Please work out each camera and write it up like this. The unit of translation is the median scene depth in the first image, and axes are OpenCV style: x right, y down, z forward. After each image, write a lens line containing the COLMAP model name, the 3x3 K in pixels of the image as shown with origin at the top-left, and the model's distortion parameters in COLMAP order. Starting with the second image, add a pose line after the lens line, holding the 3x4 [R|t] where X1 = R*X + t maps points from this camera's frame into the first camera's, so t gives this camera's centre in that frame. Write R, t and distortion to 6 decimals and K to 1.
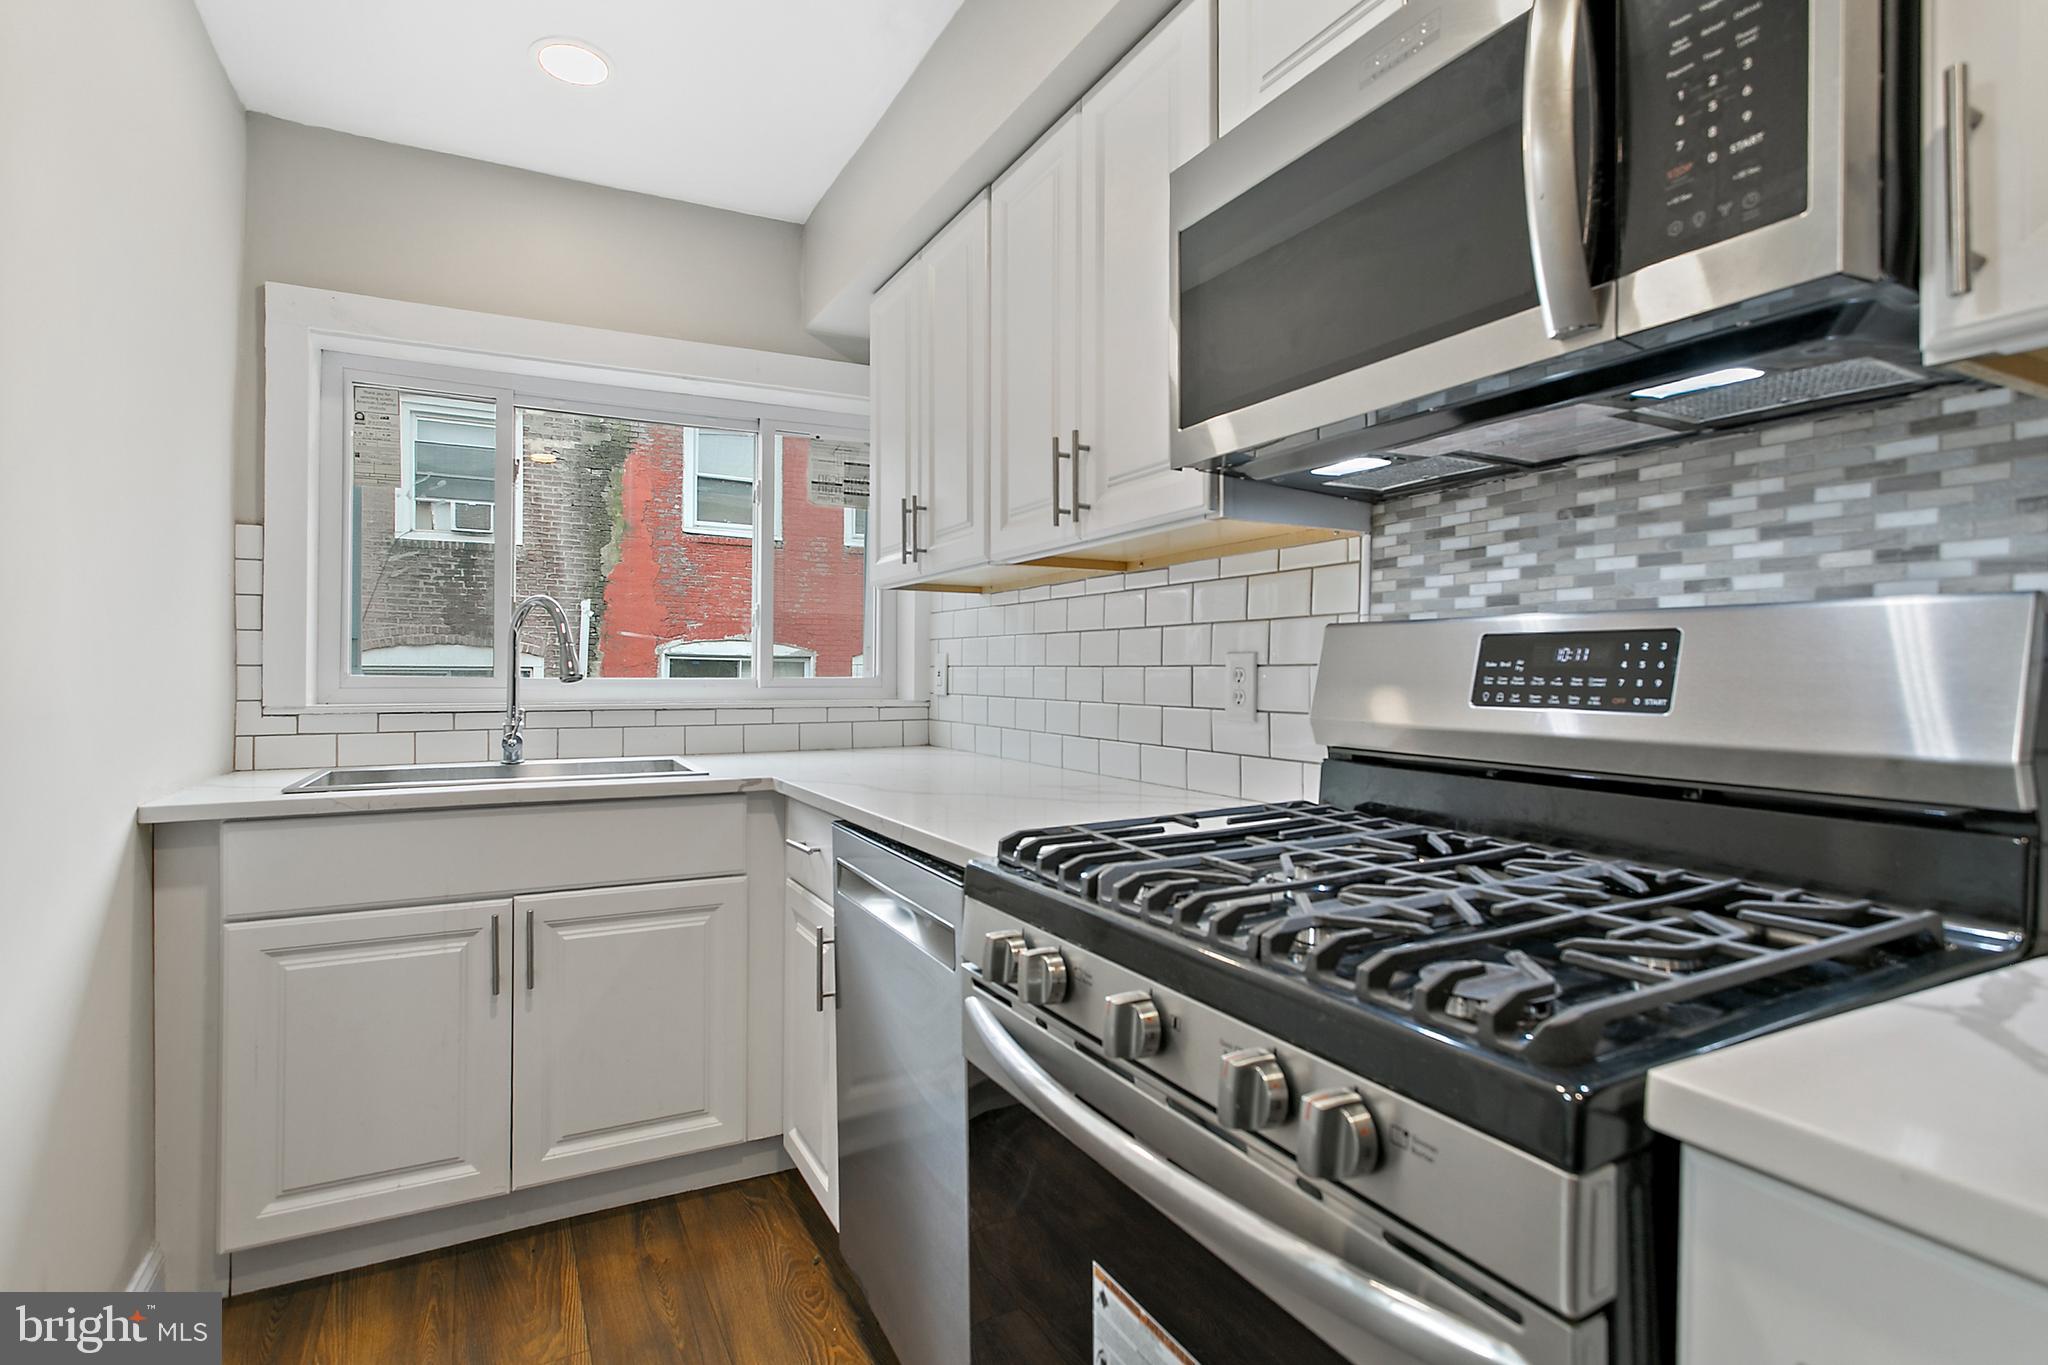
lens RADIAL K [[1000.3, 0, 1020.2], [0, 1000.3, 674.2], [0, 0, 1]] dist [0.015247, 0.000271]
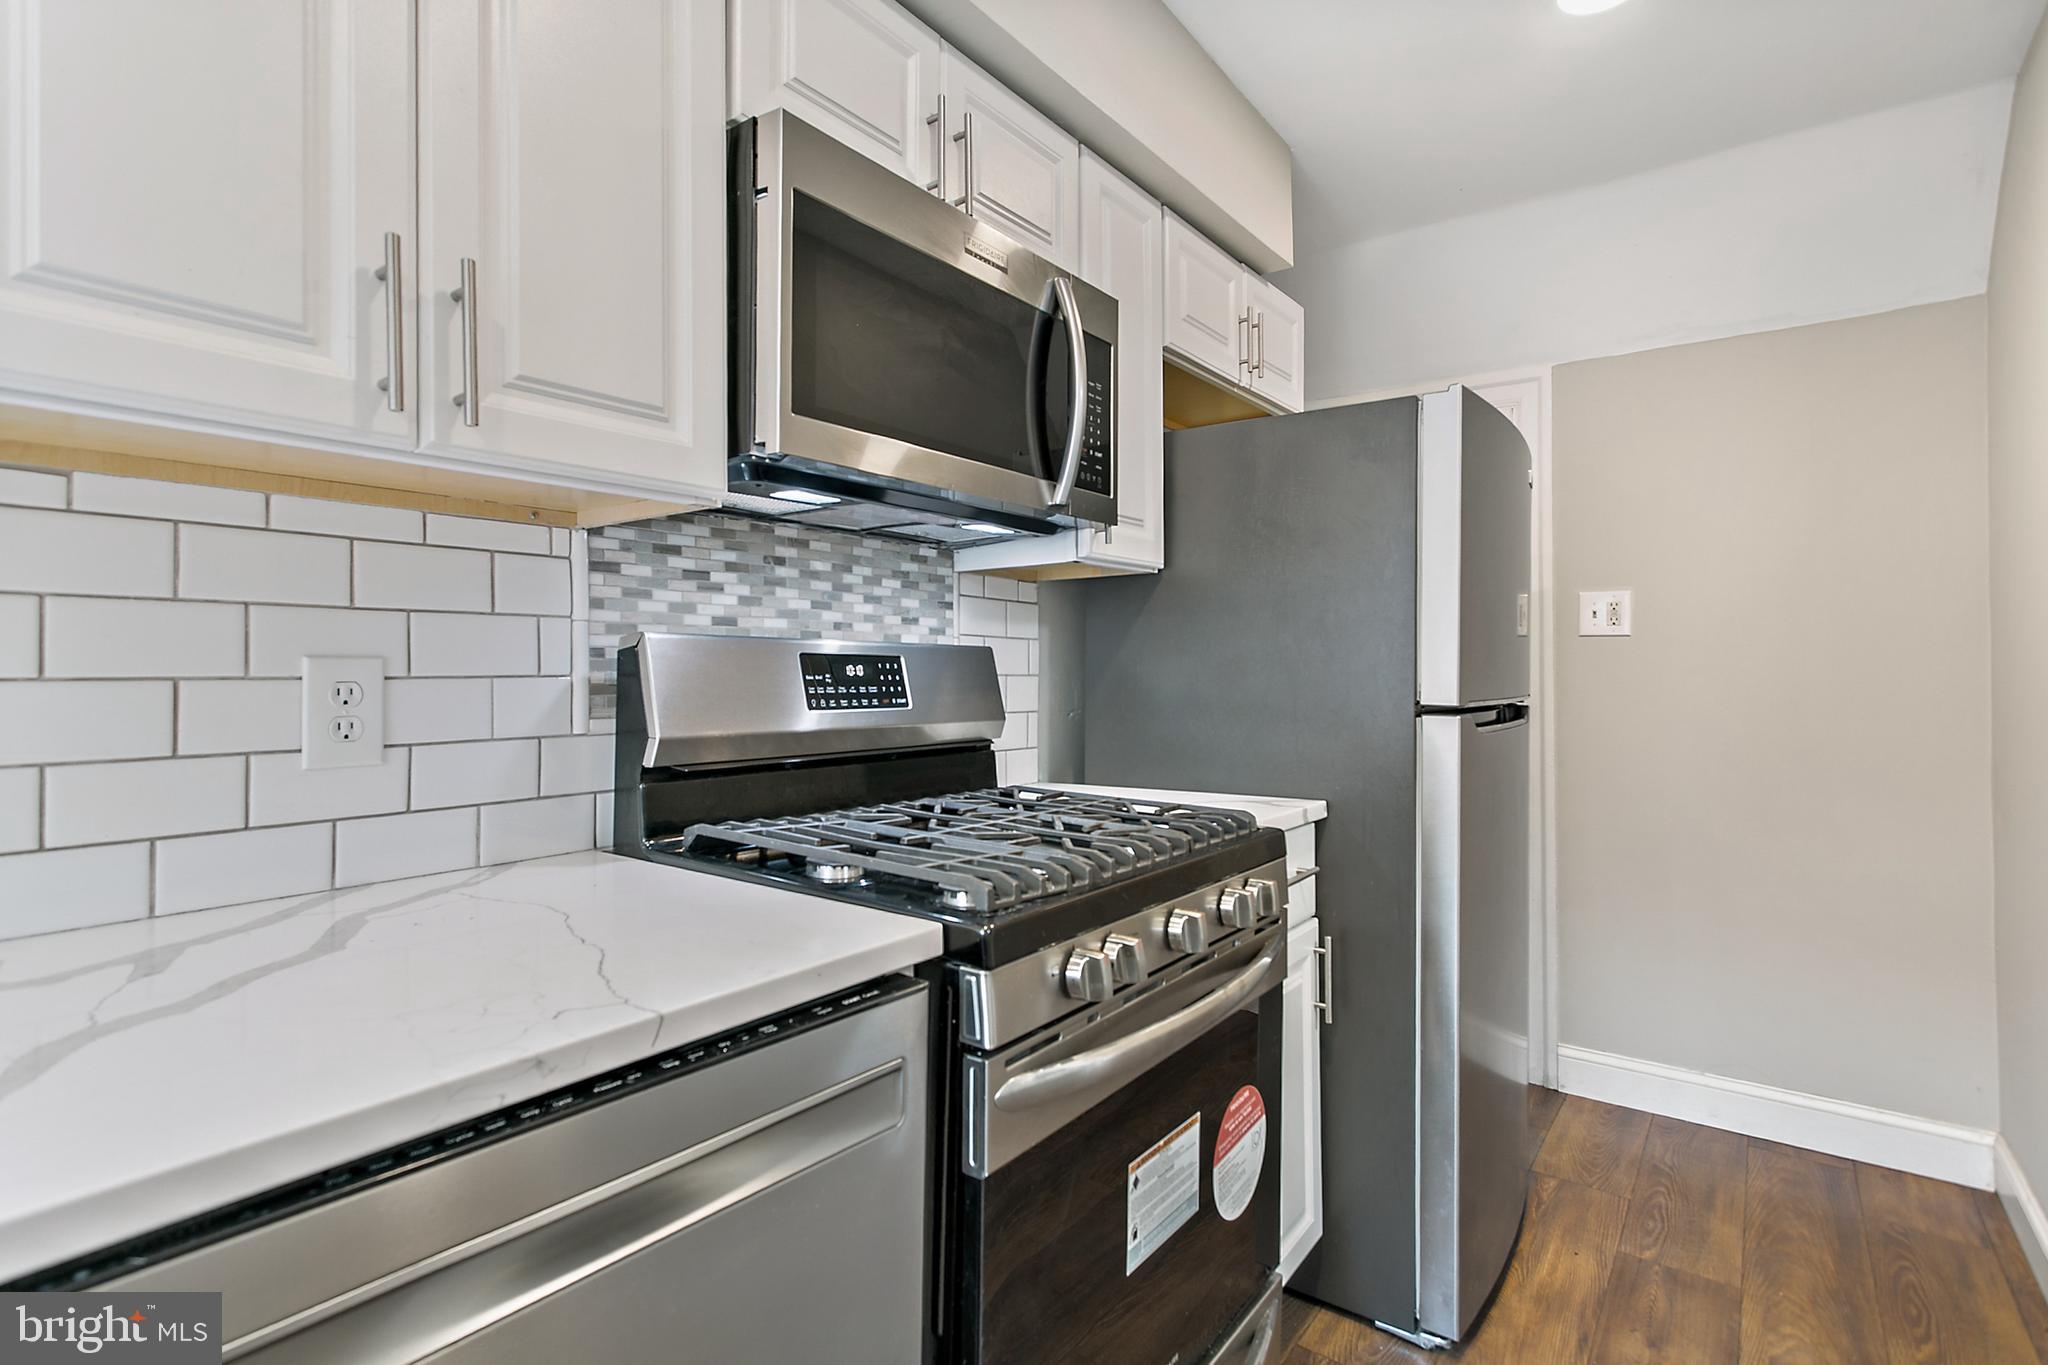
lens RADIAL K [[995.8, 0, 1014.3], [0, 995.8, 659.0], [0, 0, 1]] dist [0.000820, 0.000027]
pose [[-0.412542, 0.006392, 0.910916, -0.789800], [-0.000328, 0.999974, -0.007165, -0.024512], [-0.910939, -0.003254, -0.412529, 1.306535]]
